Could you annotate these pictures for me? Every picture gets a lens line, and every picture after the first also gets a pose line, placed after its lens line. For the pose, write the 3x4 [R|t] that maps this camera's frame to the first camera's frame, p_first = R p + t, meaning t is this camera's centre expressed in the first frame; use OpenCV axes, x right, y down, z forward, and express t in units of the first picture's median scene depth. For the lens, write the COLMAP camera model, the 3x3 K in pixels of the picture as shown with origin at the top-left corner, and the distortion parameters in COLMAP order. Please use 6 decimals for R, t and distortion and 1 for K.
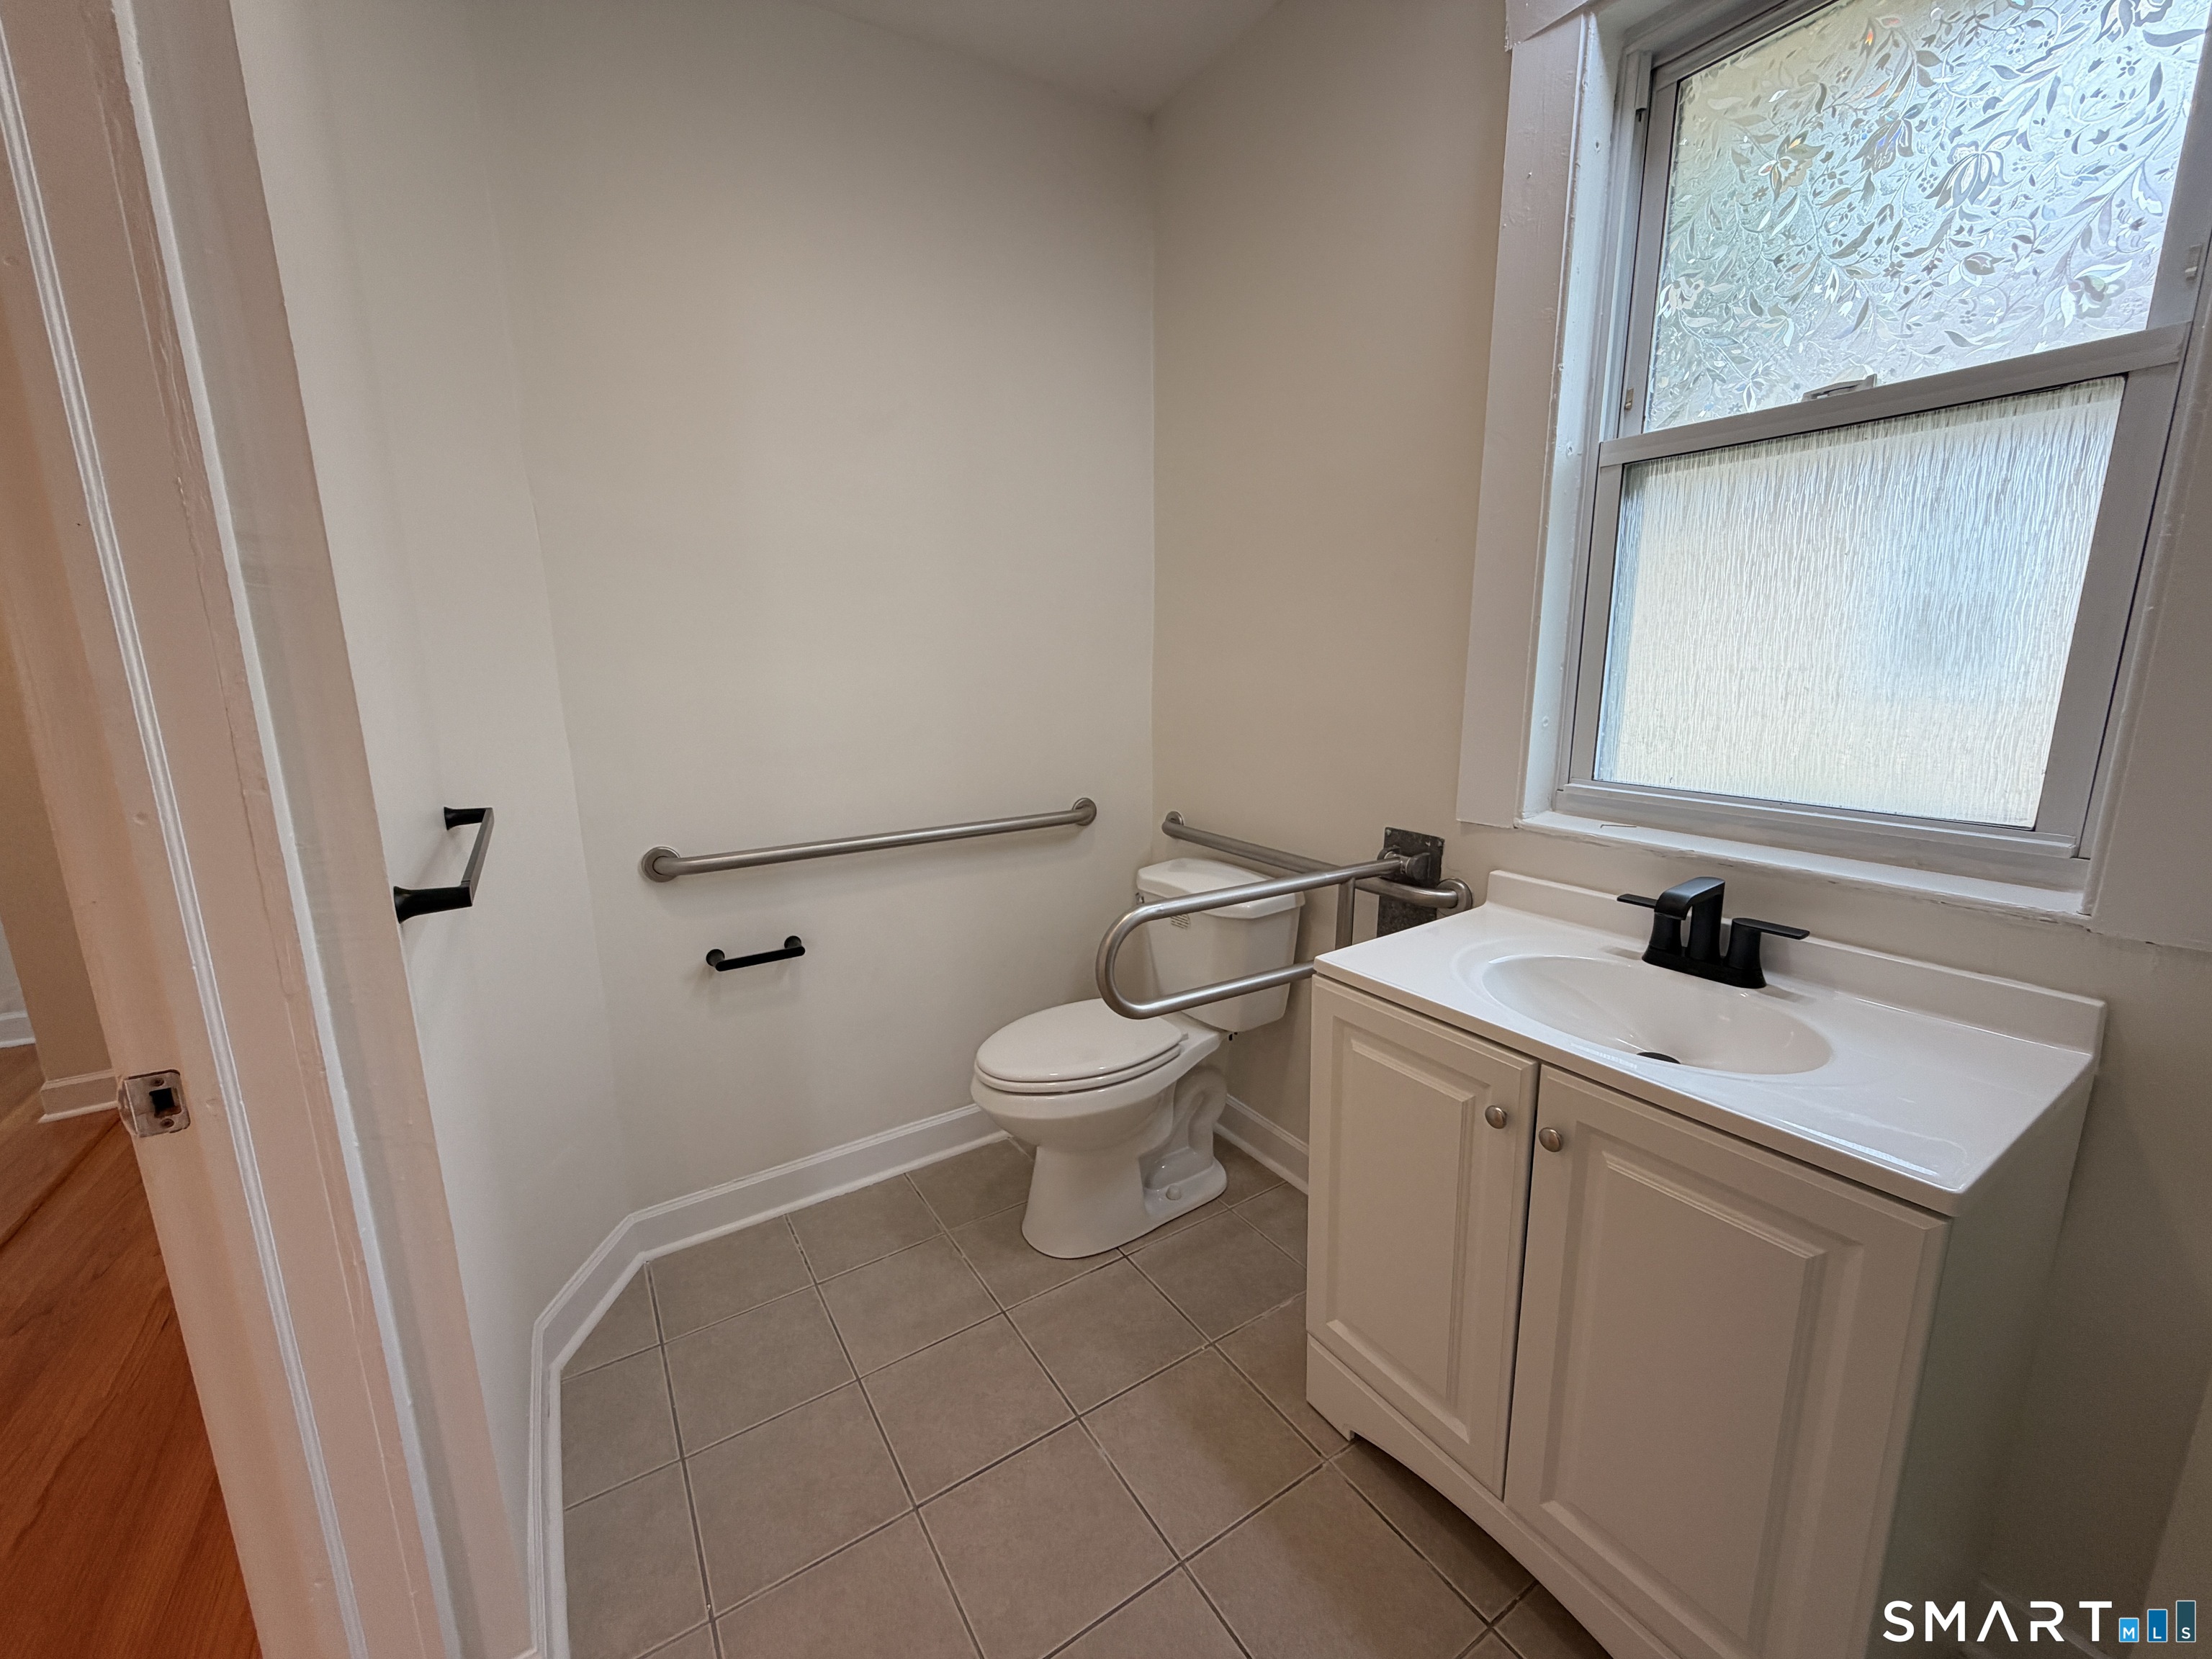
lens RADIAL K [[882.9, 0, 1111.5], [0, 882.9, 831.2], [0, 0, 1]] dist [-0.000859, 0.000609]
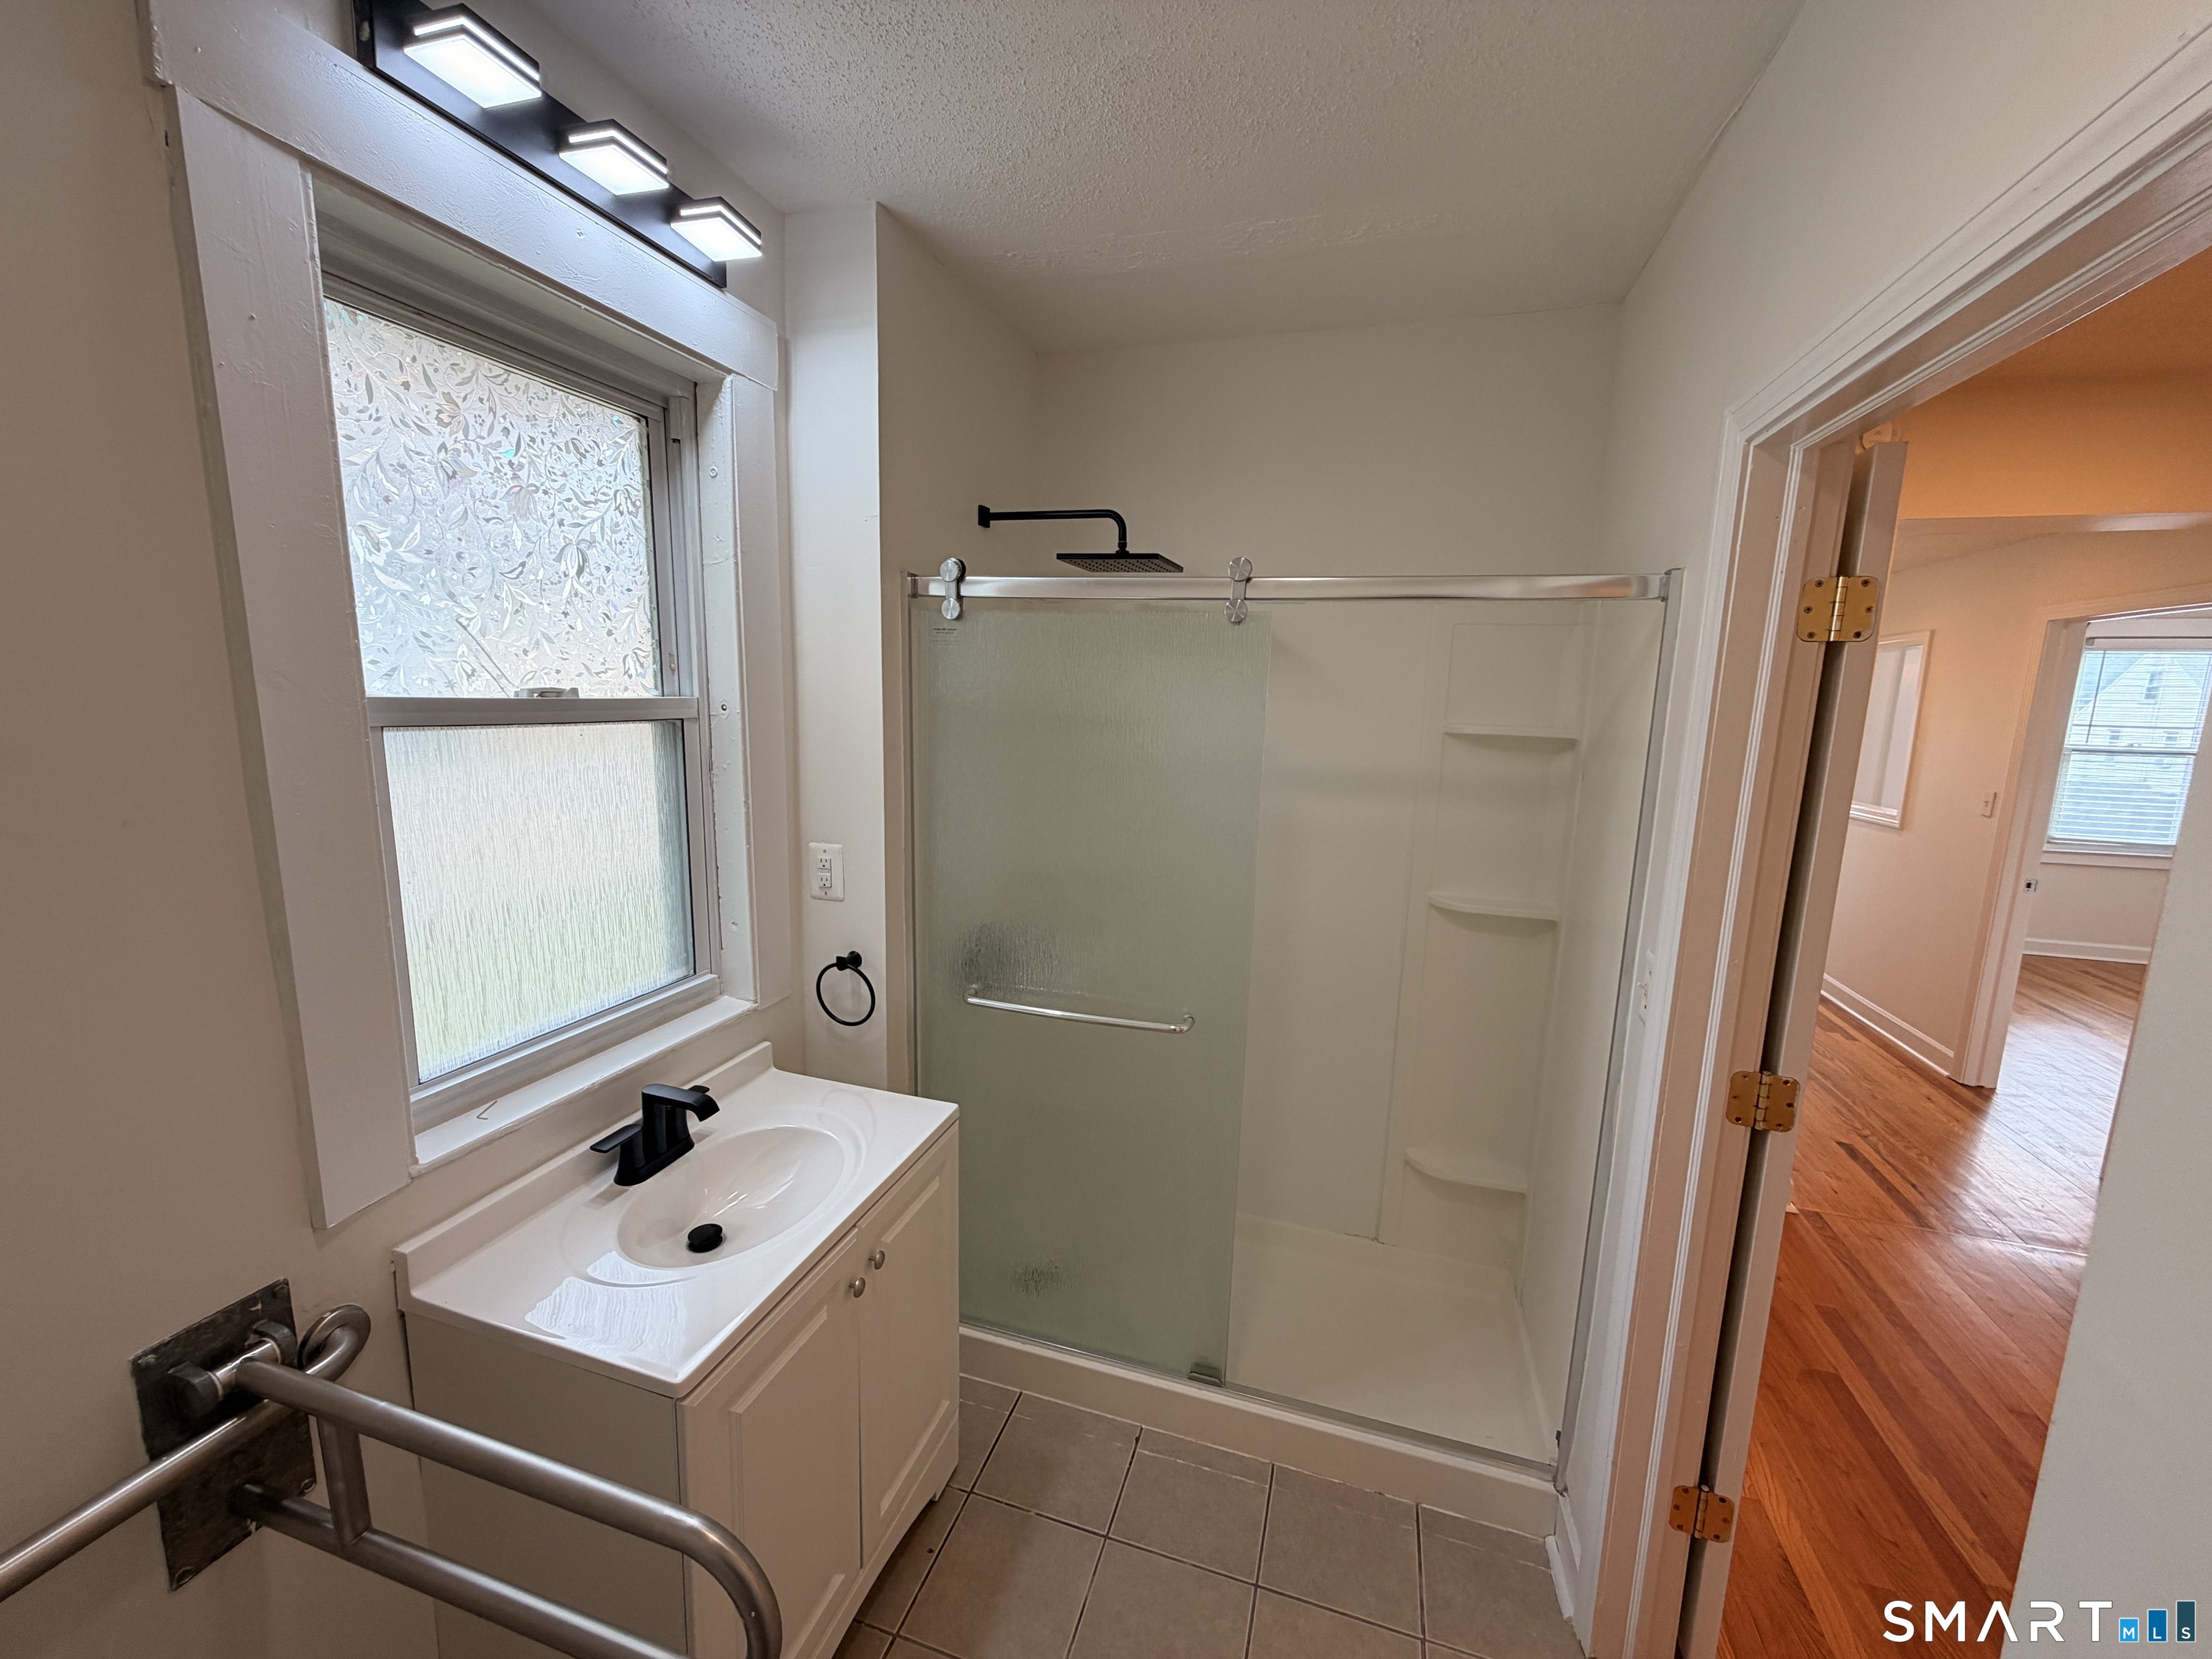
lens RADIAL K [[882.9, 0, 1106.4], [0, 882.9, 833.8], [0, 0, 1]] dist [-0.000859, 0.000609]
pose [[-0.641820, -0.123689, 0.756814, -0.600361], [0.136286, 0.952798, 0.271297, -0.532995], [-0.754648, 0.277267, -0.594668, 1.182904]]
